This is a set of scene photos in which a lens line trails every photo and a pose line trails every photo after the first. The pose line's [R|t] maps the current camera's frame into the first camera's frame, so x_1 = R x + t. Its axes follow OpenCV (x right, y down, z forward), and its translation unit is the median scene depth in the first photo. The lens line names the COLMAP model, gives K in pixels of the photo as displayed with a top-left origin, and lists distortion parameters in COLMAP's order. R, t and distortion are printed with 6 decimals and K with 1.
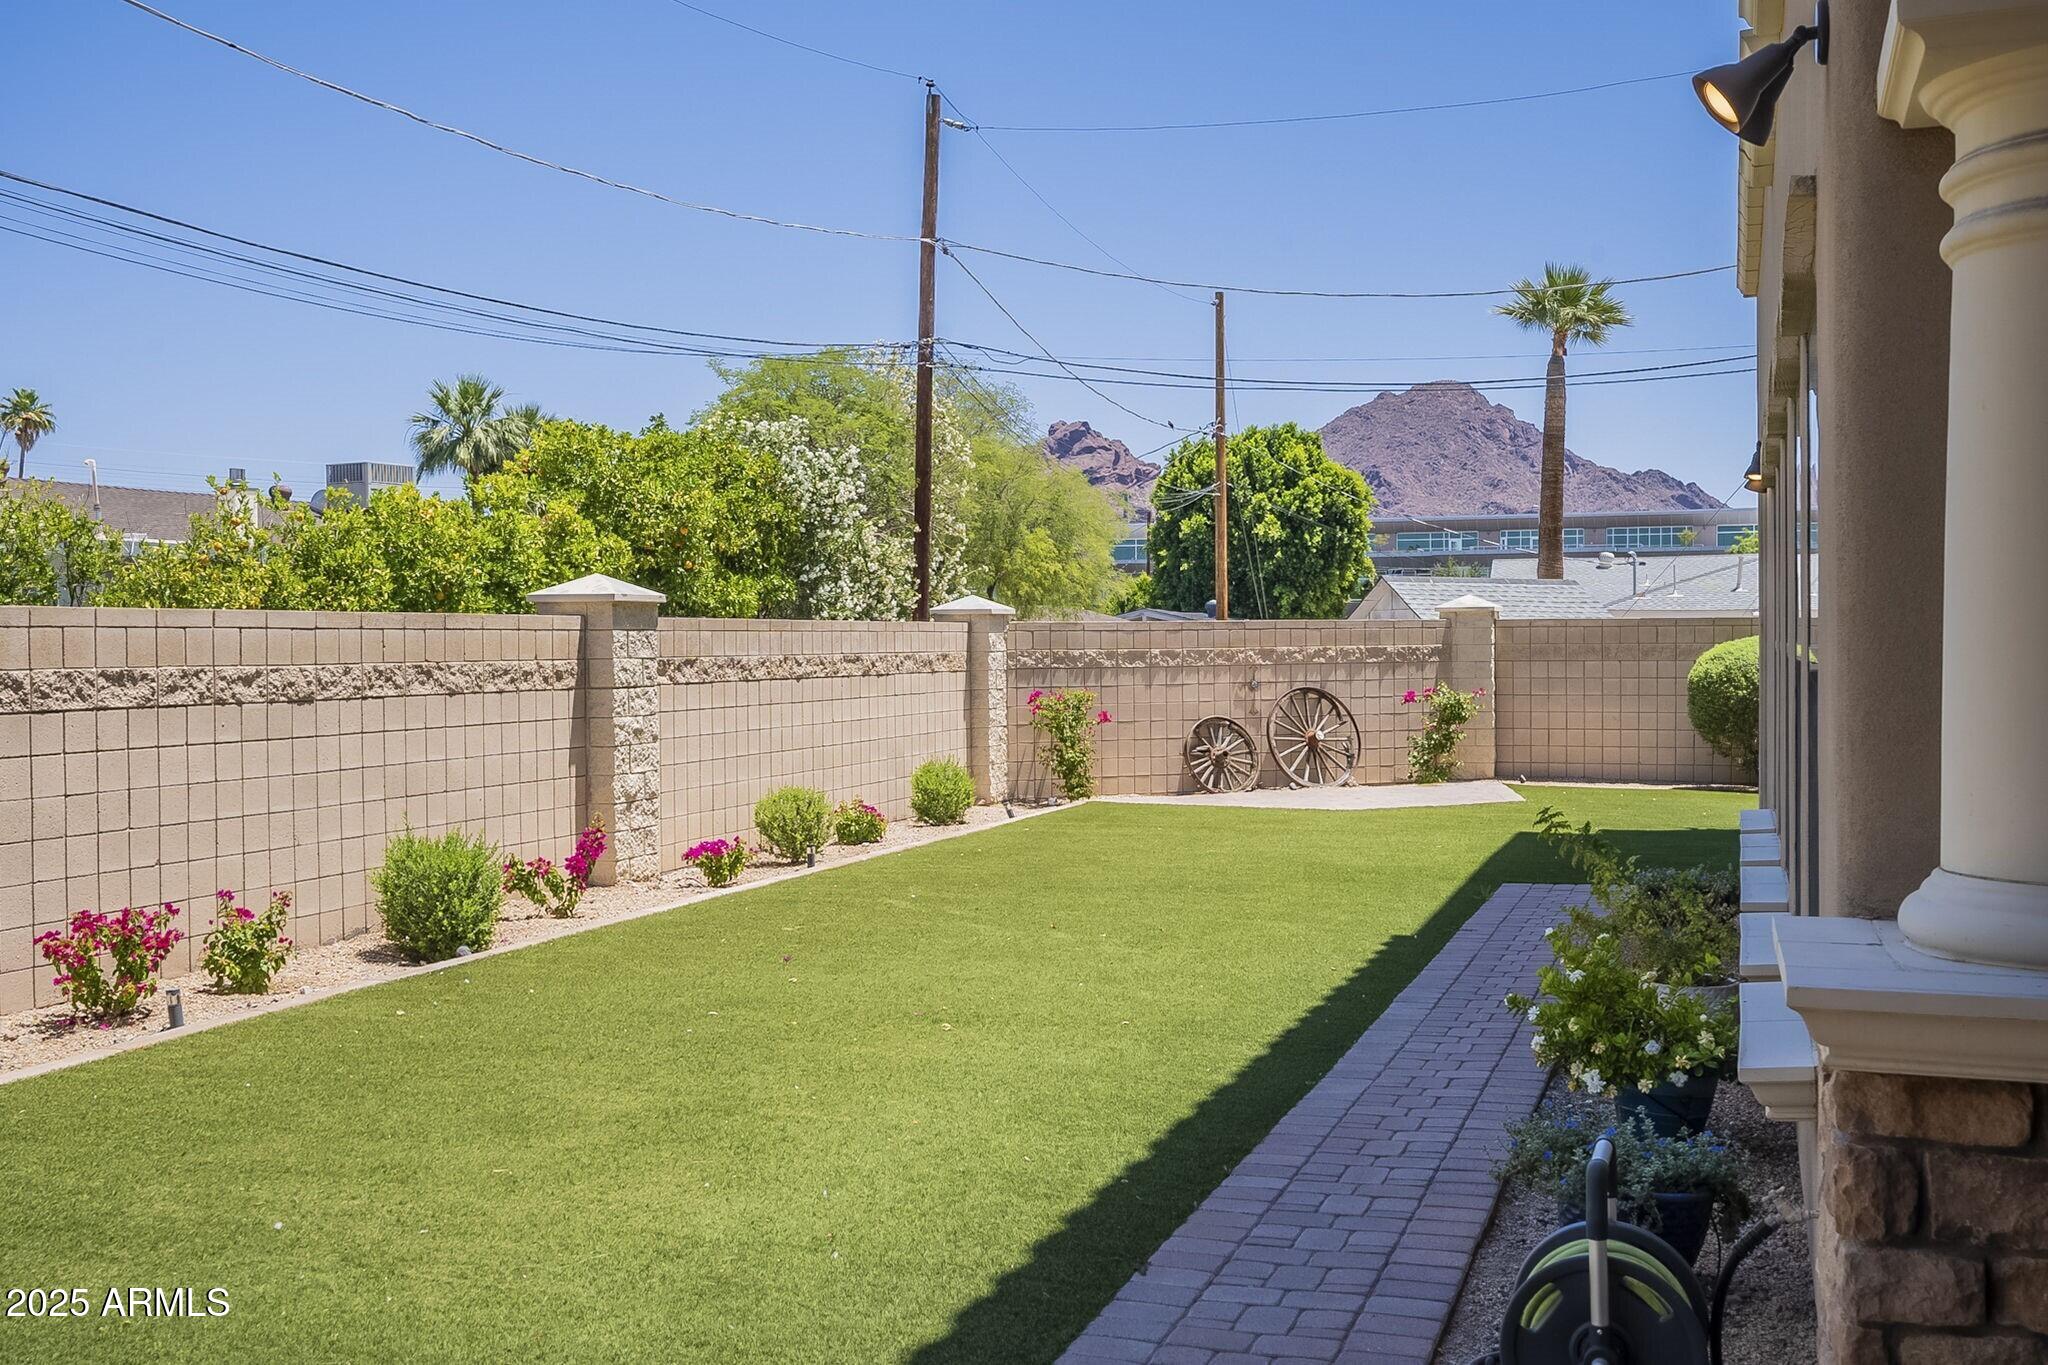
lens RADIAL K [[2027.9, 0, 1029.2], [0, 2027.9, 689.6], [0, 0, 1]] dist [0.009584, 0.000000]
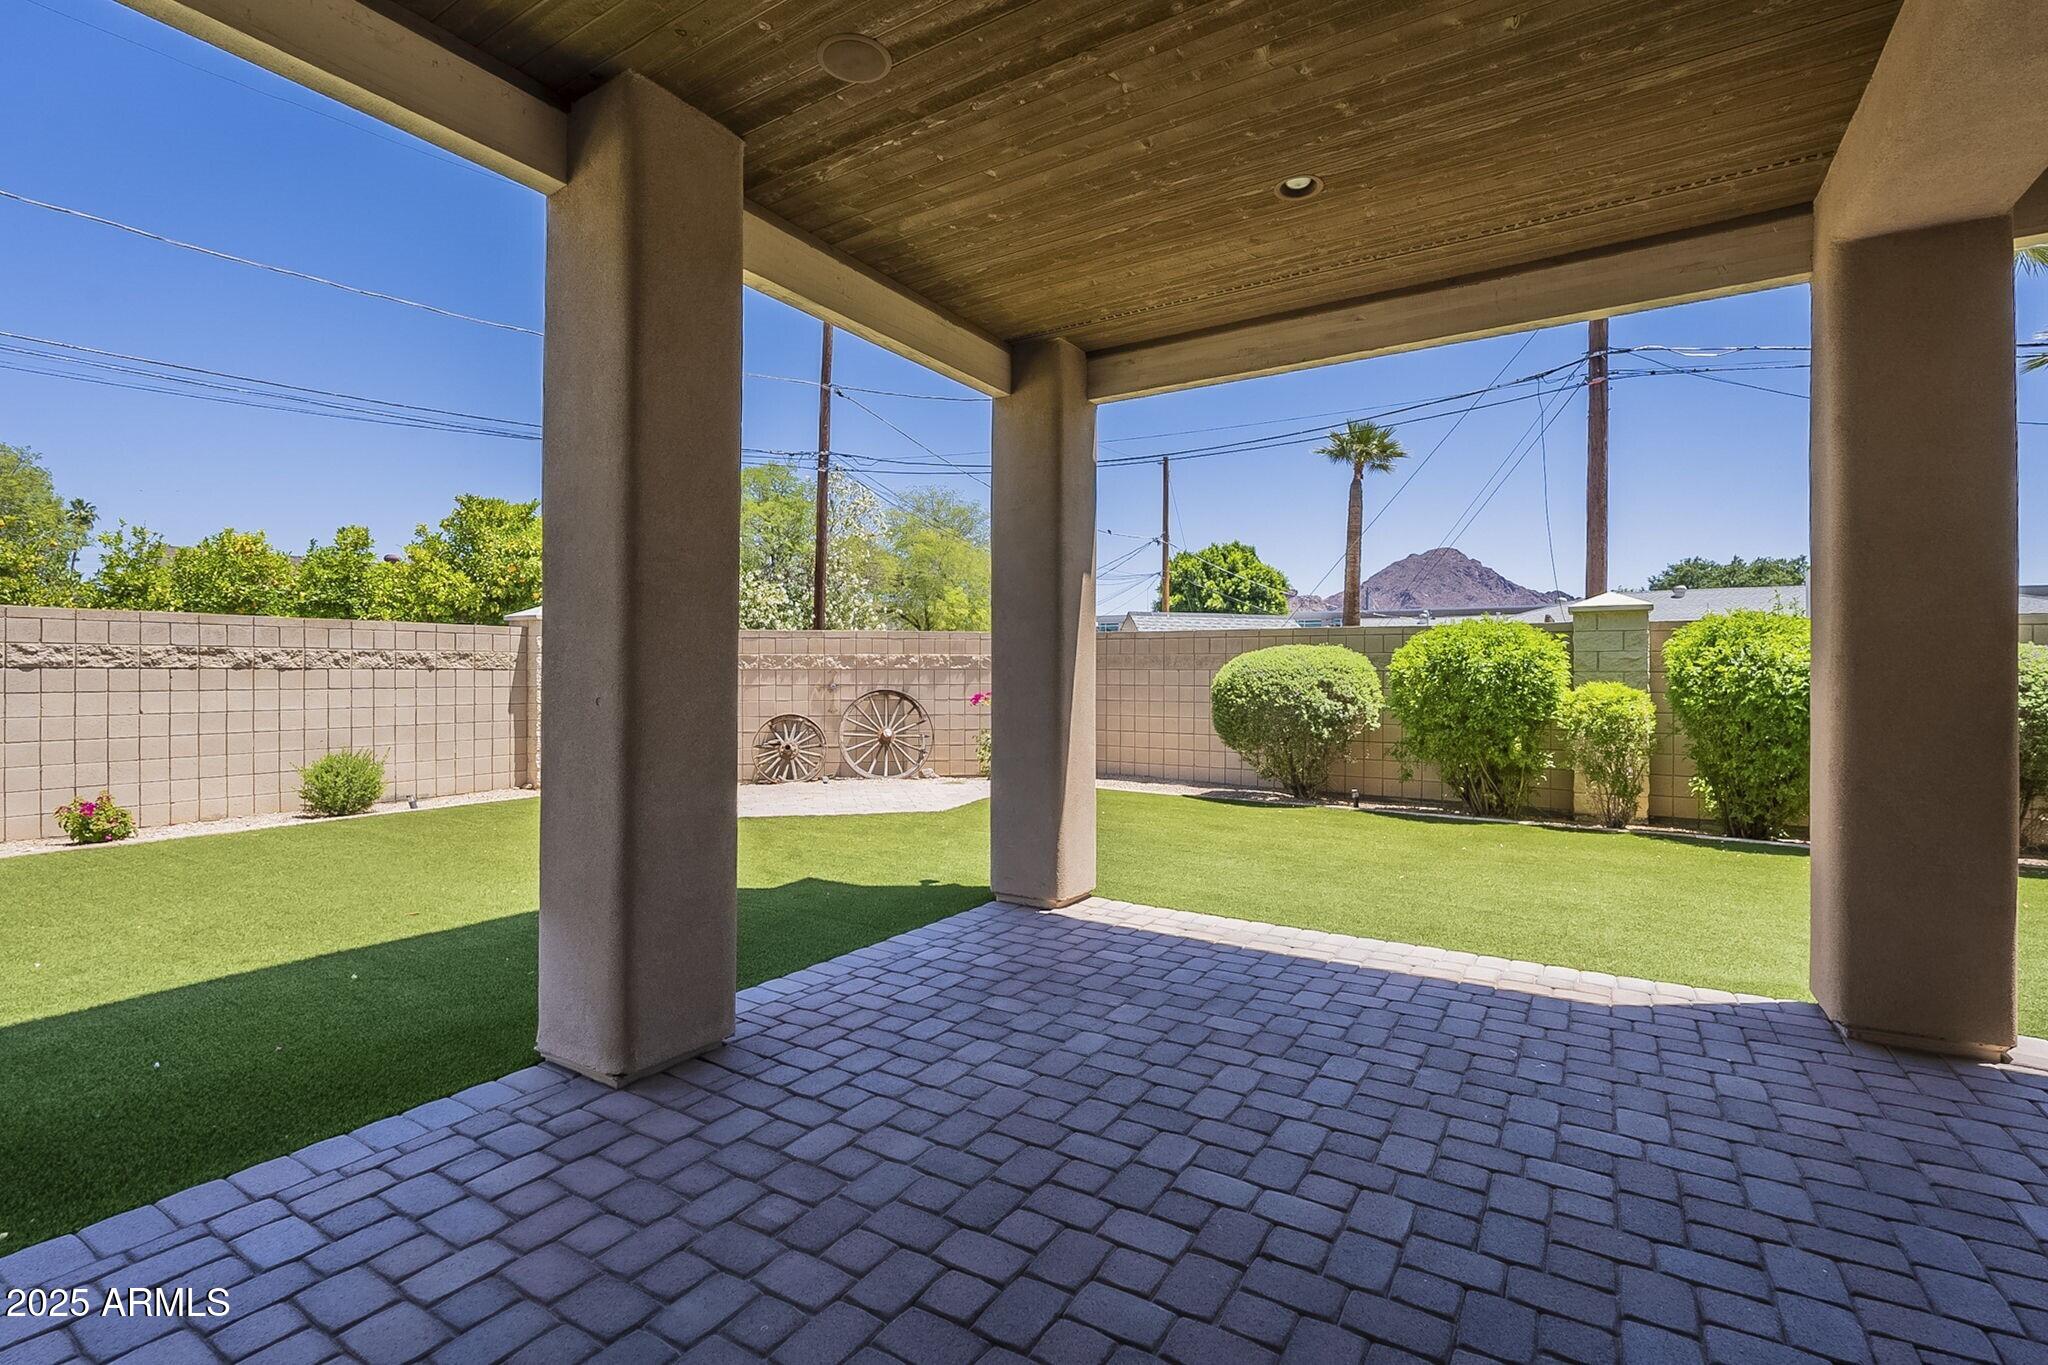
lens RADIAL K [[928.1, 0, 1025.6], [0, 928.1, 676.6], [0, 0, 1]] dist [-0.004710, 0.000155]
pose [[0.975314, 0.011896, -0.220501, 0.243144], [-0.016130, 0.999718, -0.017410, -0.000591], [0.220232, 0.020537, 0.975231, 0.377344]]
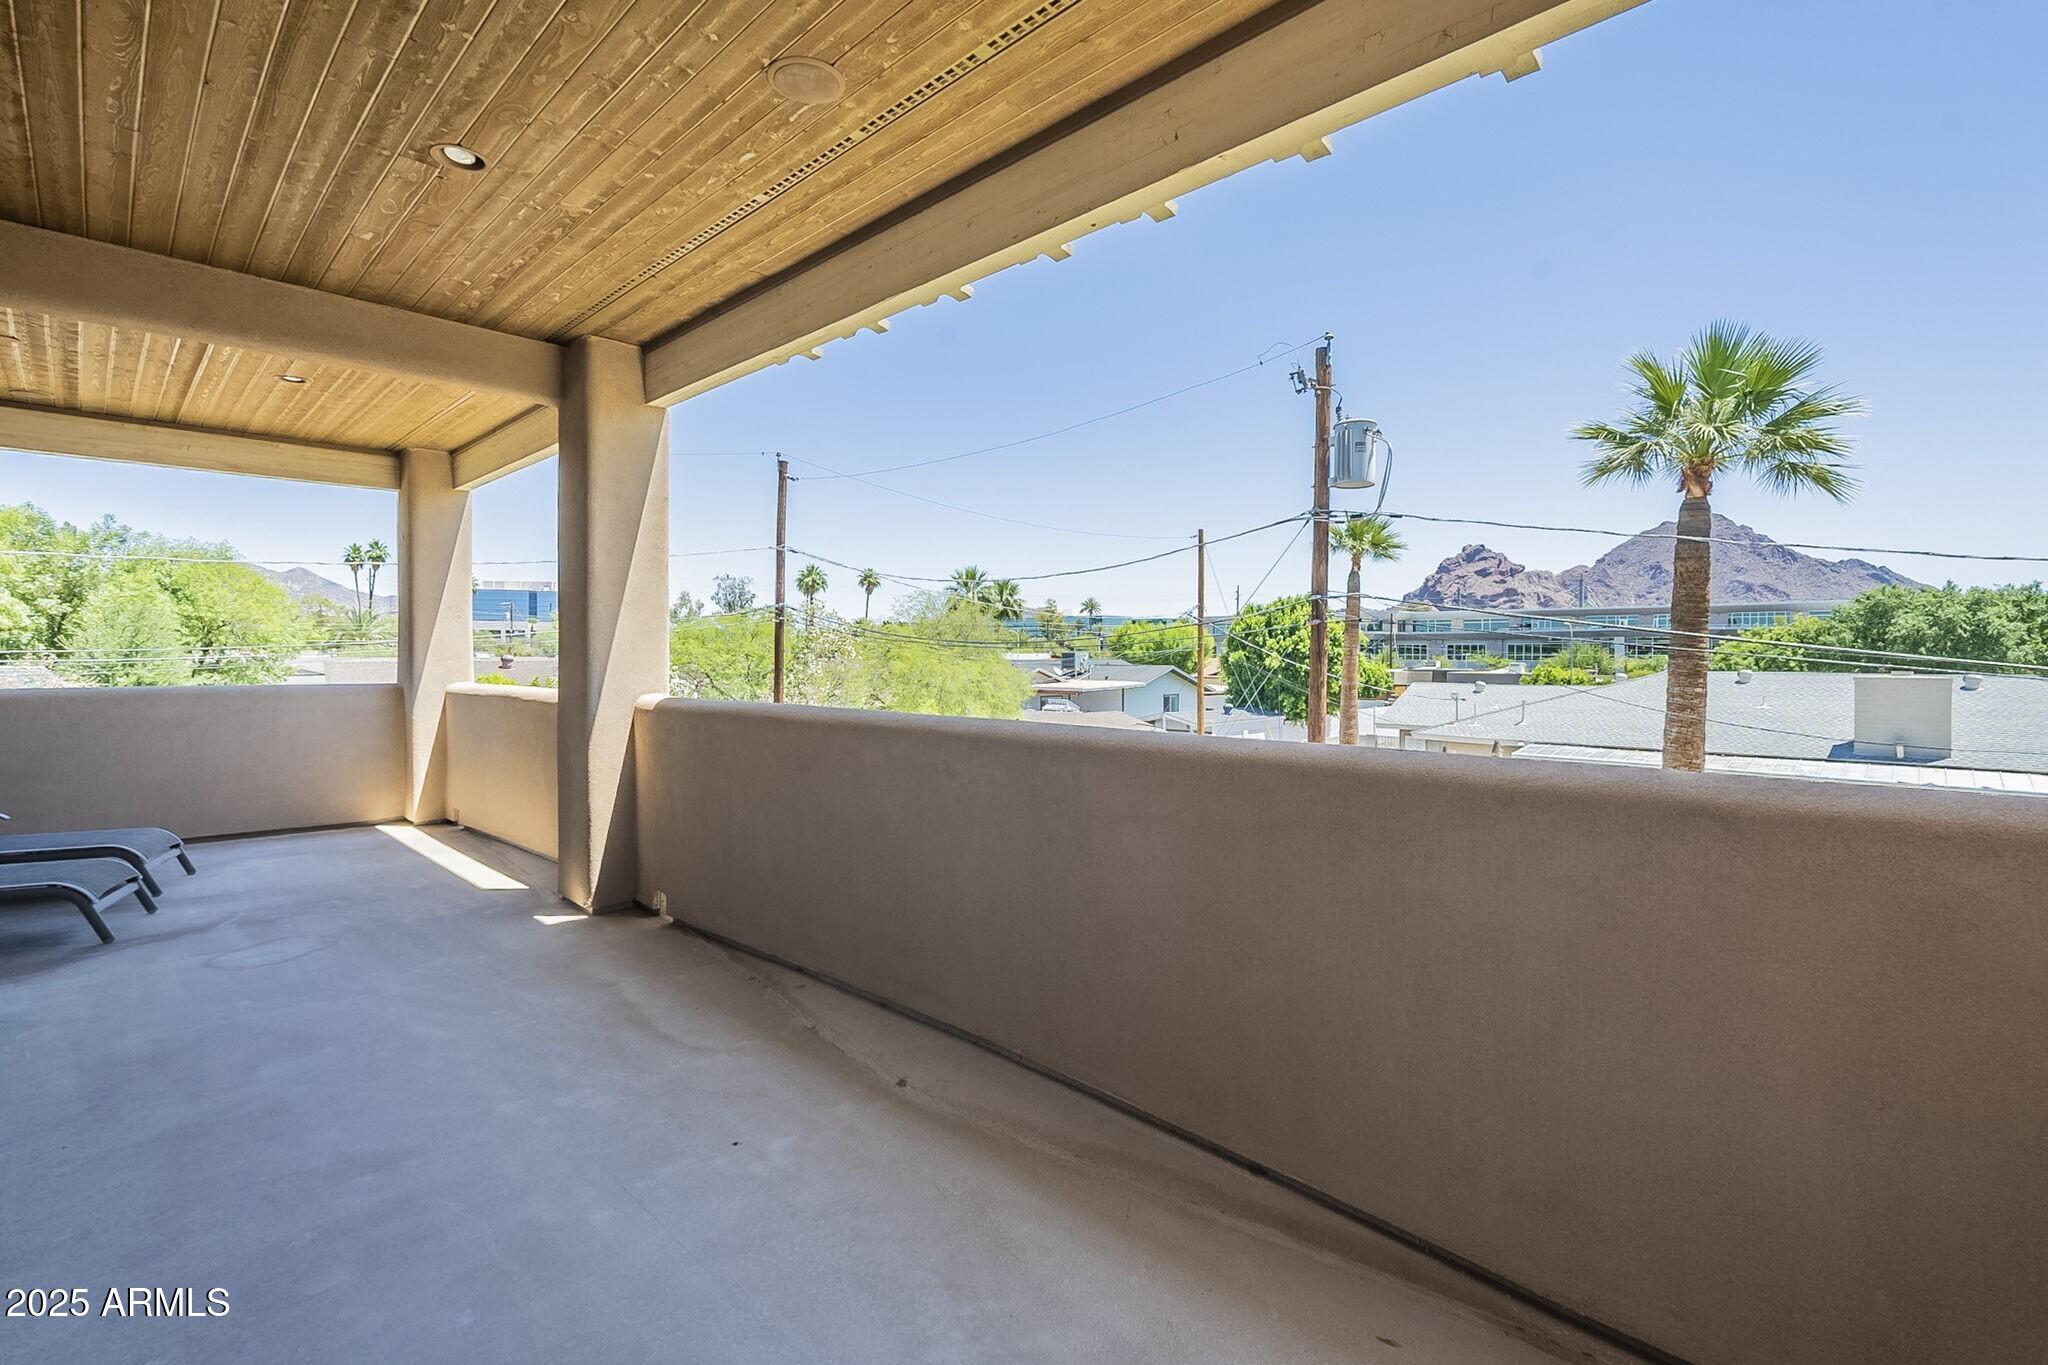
lens RADIAL K [[928.1, 0, 1025.9], [0, 928.1, 661.9], [0, 0, 1]] dist [-0.004710, 0.000155]
pose [[0.907708, 0.011977, -0.419432, 0.461138], [-0.018011, 0.999783, -0.010429, -0.120487], [0.419216, 0.017021, 0.907727, 0.383811]]
